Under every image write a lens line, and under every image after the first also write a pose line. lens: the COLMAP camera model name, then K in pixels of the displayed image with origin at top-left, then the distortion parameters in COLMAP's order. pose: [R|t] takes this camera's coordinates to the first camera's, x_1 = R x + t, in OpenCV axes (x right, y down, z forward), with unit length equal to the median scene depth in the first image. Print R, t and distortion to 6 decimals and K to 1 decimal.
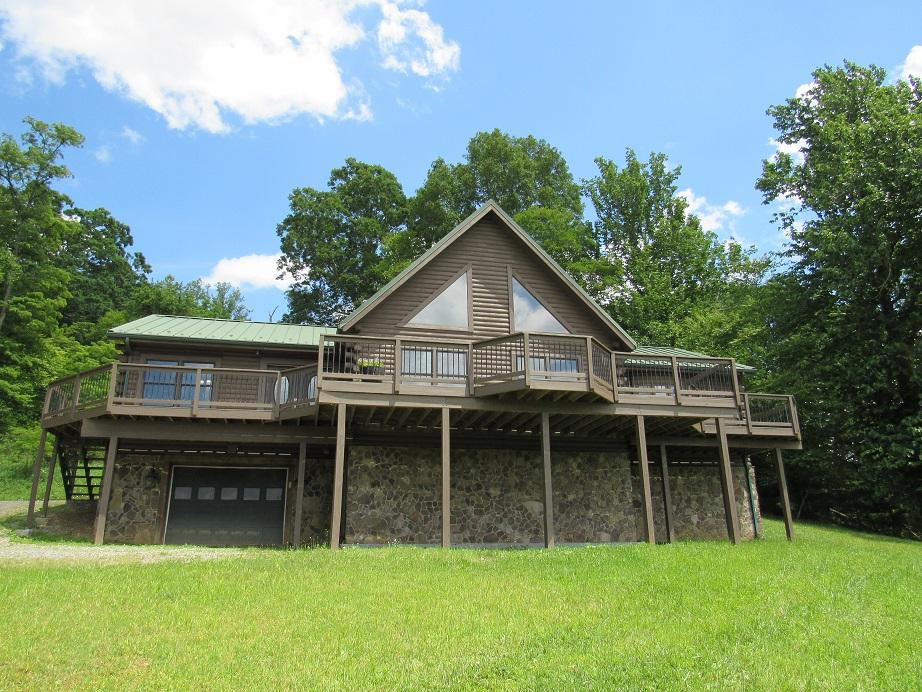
lens RADIAL K [[657.9, 0, 455.2], [0, 657.9, 345.4], [0, 0, 1]] dist [-0.028879, 0.010010]
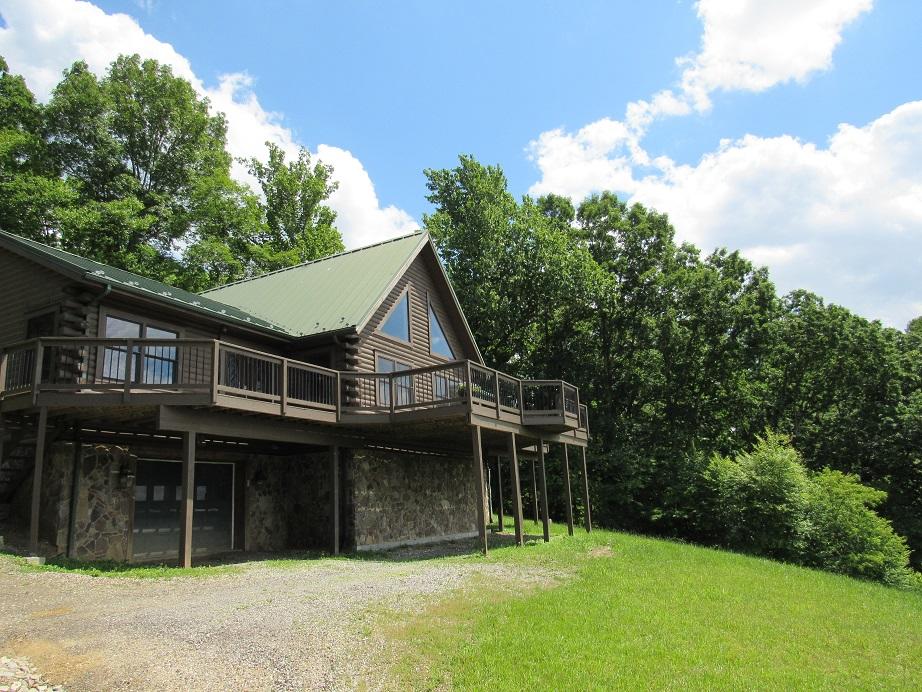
lens RADIAL K [[657.9, 0, 459.0], [0, 657.9, 347.3], [0, 0, 1]] dist [-0.028879, 0.010010]
pose [[0.641816, 0.163179, 0.749296, -0.822489], [-0.201698, 0.978616, -0.040353, 0.007130], [-0.739858, -0.125233, 0.661004, 0.223694]]
